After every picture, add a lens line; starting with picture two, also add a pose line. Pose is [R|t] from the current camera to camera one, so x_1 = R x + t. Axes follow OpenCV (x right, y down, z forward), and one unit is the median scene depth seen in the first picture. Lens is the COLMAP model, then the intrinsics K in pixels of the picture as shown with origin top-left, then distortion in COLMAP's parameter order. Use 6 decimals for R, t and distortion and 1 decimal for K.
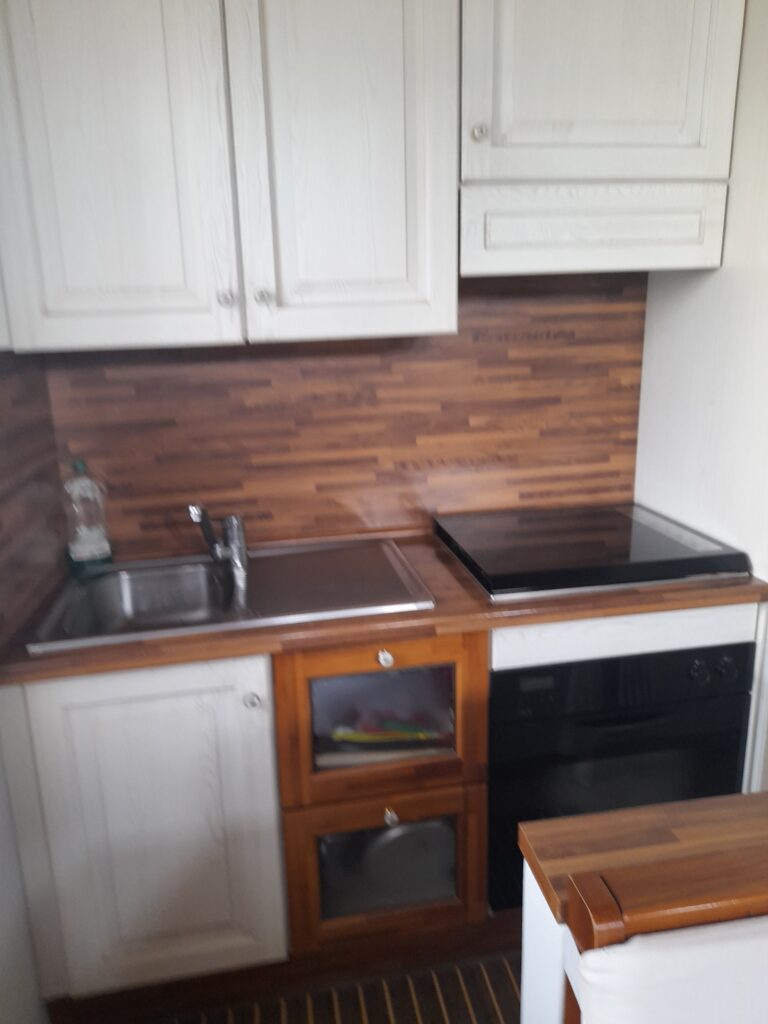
lens RADIAL K [[741.2, 0, 360.0], [0, 741.2, 589.3], [0, 0, 1]] dist [0.004237, -0.002777]
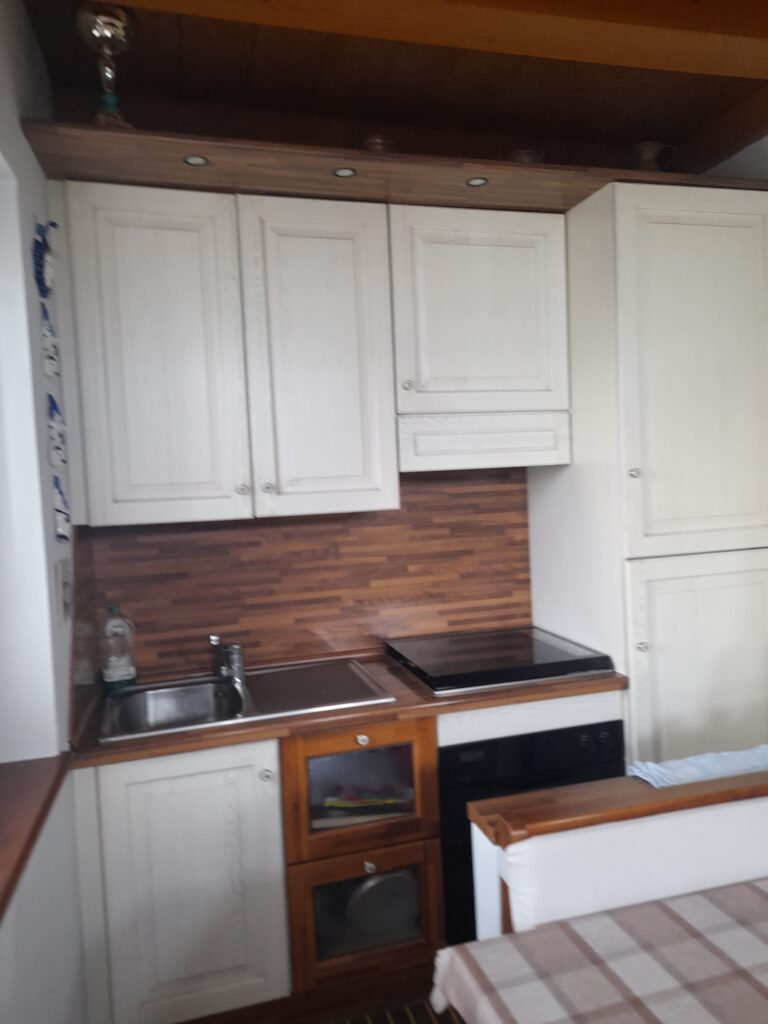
lens RADIAL K [[761.1, 0, 382.8], [0, 761.1, 585.0], [0, 0, 1]] dist [0.002833, -0.073616]
pose [[0.990433, -0.024306, 0.135836, -0.091035], [0.051127, 0.978945, -0.197617, 0.076702], [-0.128172, 0.202671, 0.970823, -0.345315]]
